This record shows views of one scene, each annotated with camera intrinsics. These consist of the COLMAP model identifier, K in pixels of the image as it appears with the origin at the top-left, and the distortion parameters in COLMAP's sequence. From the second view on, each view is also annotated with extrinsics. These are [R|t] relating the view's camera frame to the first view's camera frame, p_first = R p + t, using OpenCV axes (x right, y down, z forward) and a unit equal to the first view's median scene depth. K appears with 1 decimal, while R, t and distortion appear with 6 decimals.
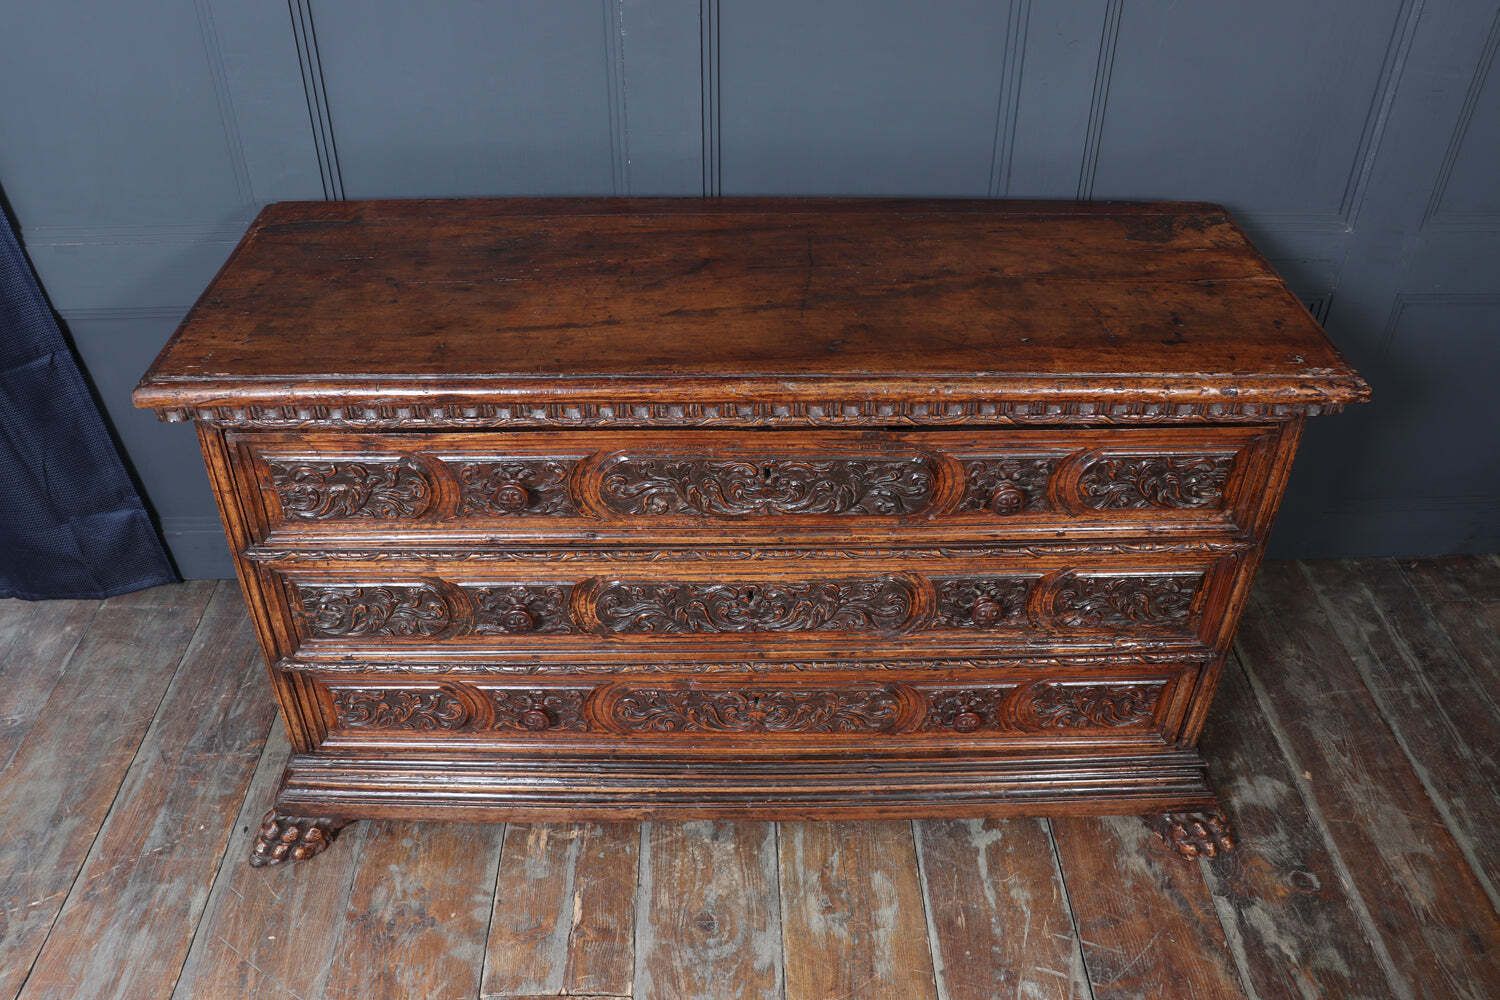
lens RADIAL K [[1228.2, 0, 750.0], [0, 1228.2, 500.0], [0, 0, 1]] dist [-0.124531, 0.004501]
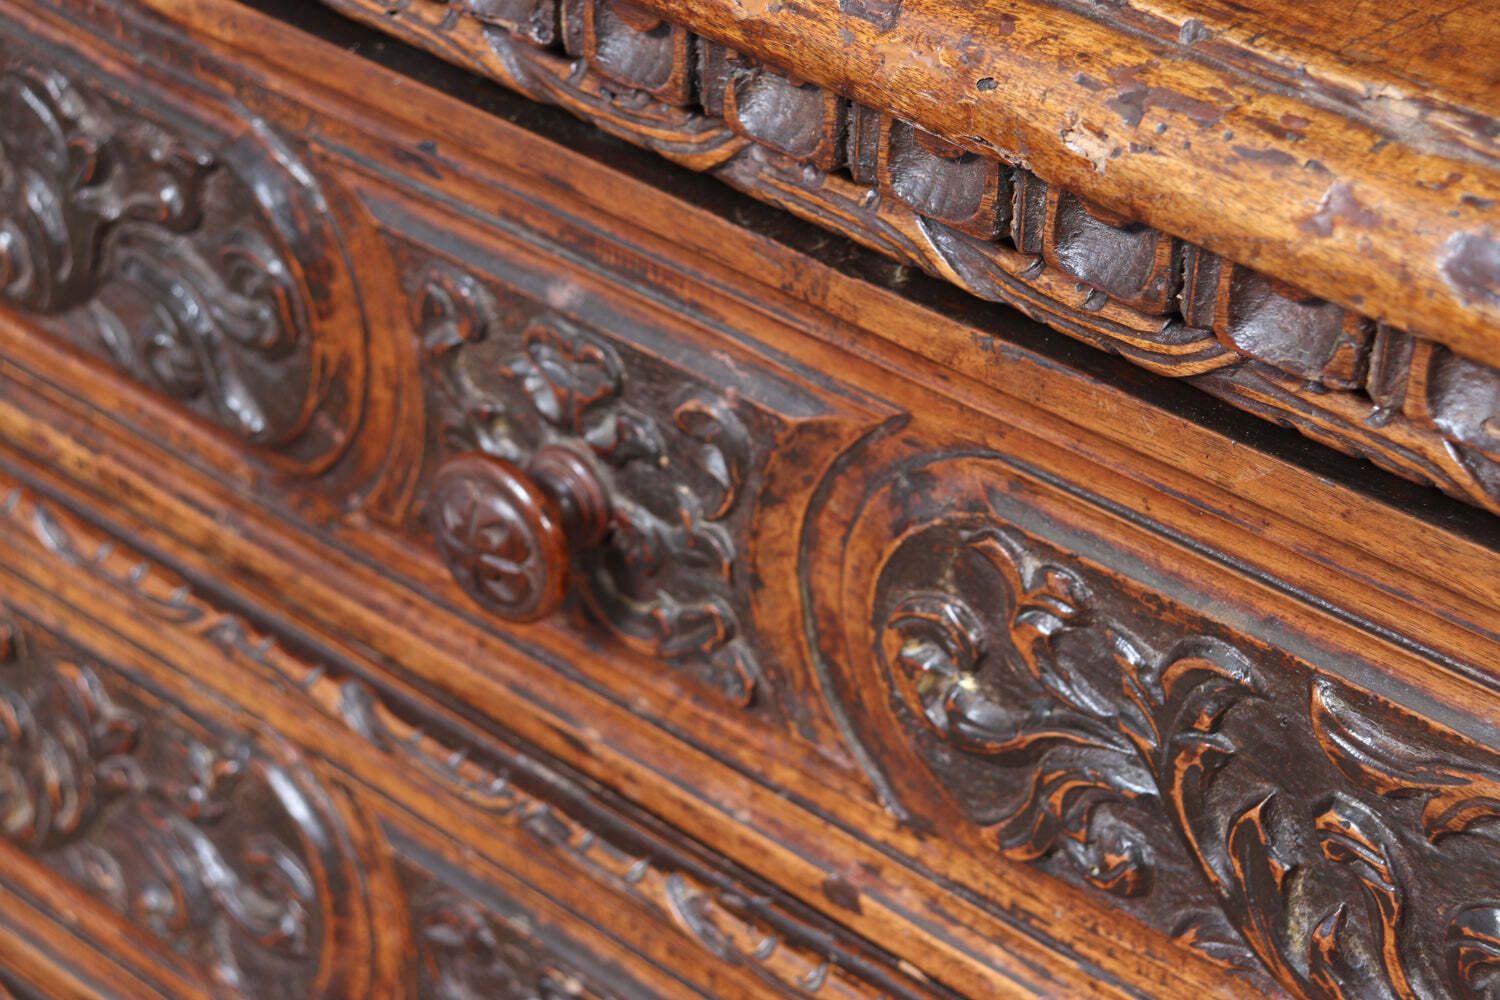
lens RADIAL K [[3485.1, 0, 750.0], [0, 3485.1, 500.0], [0, 0, 1]] dist [0.354981, 0.136109]
pose [[0.718713, 0.379067, -0.582889, 0.502906], [-0.419872, 0.904824, 0.070720, -0.052438], [0.554219, 0.193912, 0.809468, 0.550476]]
